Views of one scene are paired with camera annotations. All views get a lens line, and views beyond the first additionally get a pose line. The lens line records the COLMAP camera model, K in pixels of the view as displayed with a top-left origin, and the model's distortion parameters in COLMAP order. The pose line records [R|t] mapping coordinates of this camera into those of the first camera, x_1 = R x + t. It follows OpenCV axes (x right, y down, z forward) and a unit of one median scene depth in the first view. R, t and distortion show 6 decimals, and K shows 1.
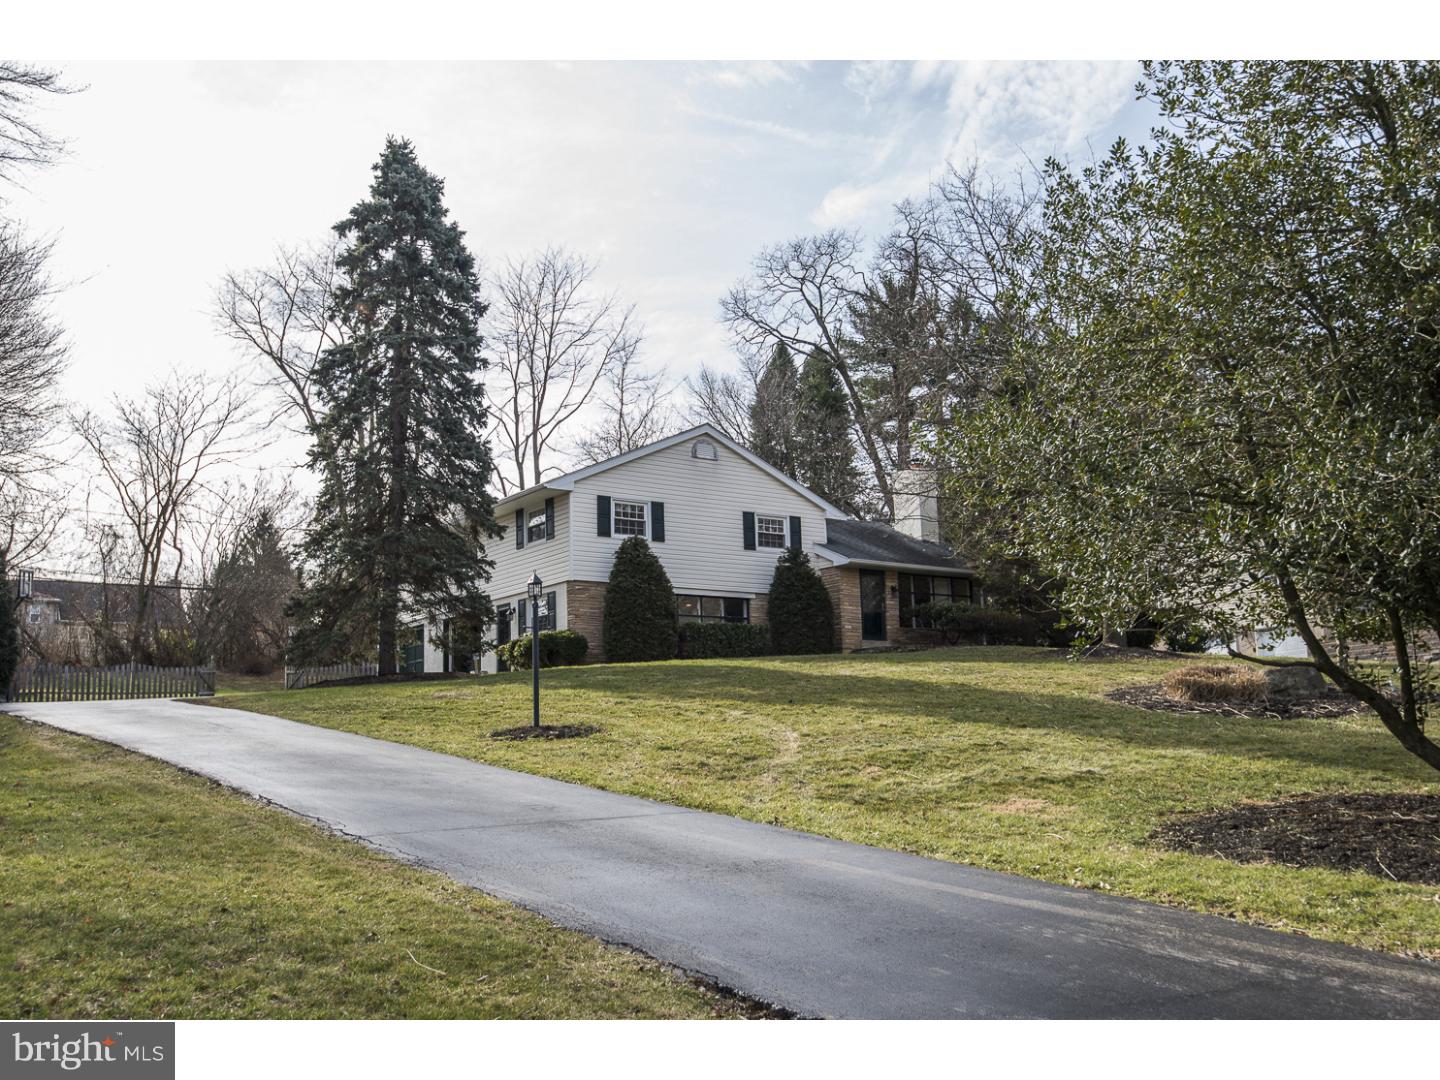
lens RADIAL K [[1468.6, 0, 720.6], [0, 1468.6, 543.2], [0, 0, 1]] dist [0.008723, 0.000000]
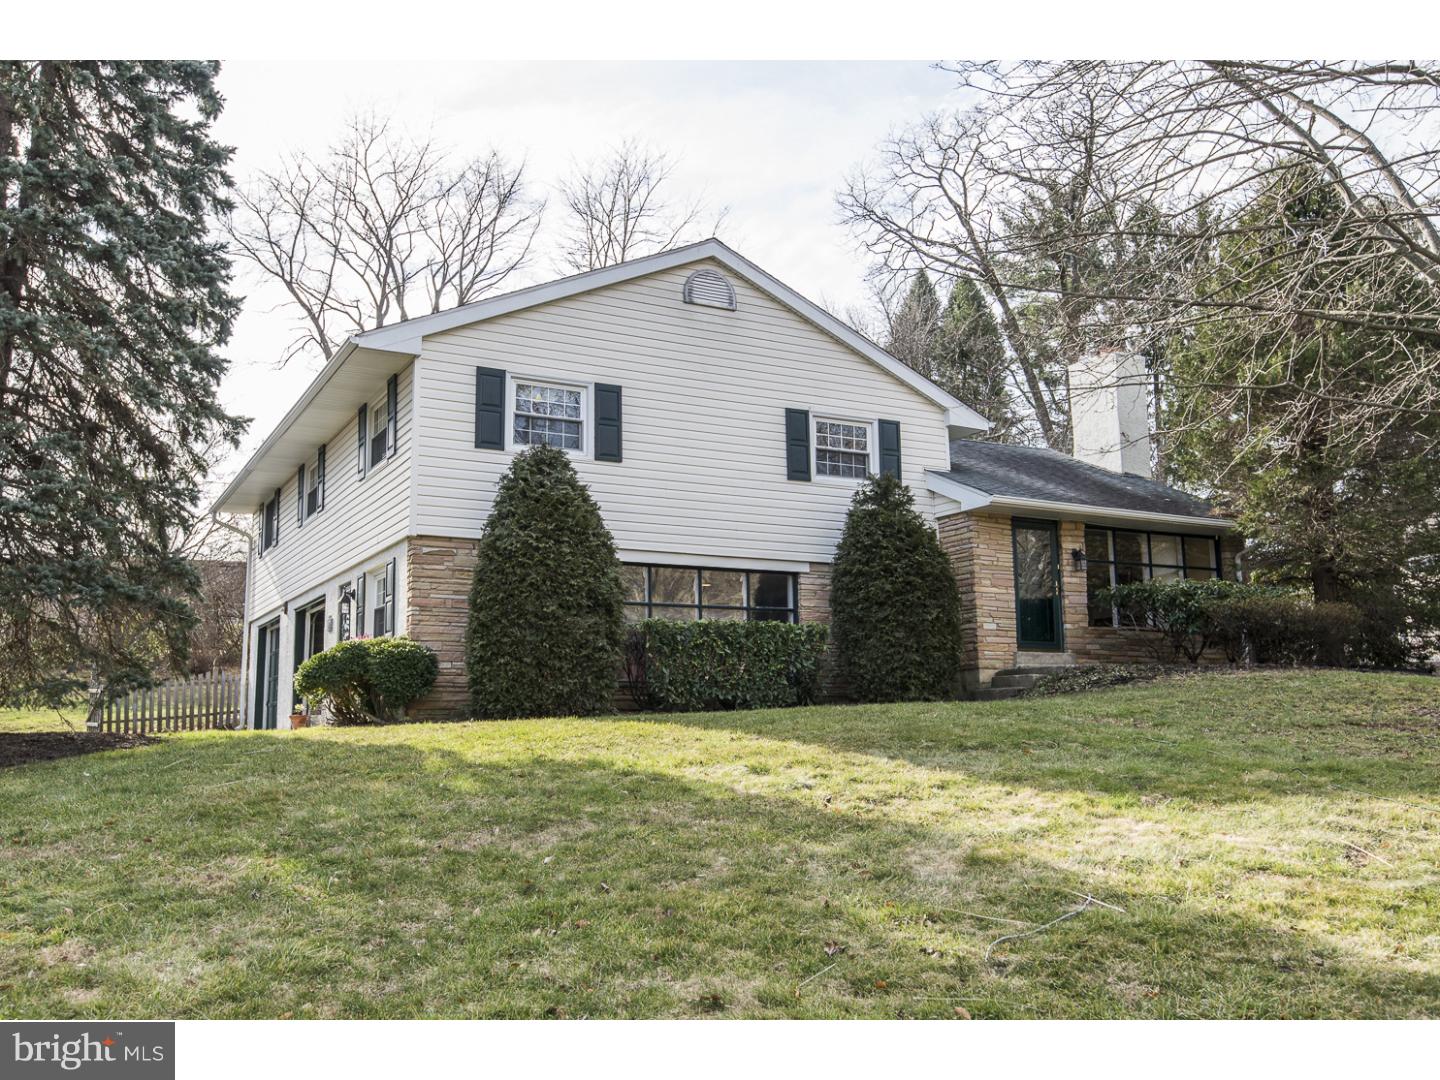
lens RADIAL K [[1339.5, 0, 719.1], [0, 1339.5, 536.2], [0, 0, 1]] dist [0.008643, 0.000000]
pose [[0.991968, -0.005195, -0.126386, 0.051398], [0.006054, 0.999961, 0.006411, 0.020921], [0.126348, -0.007125, 0.991960, 0.510549]]
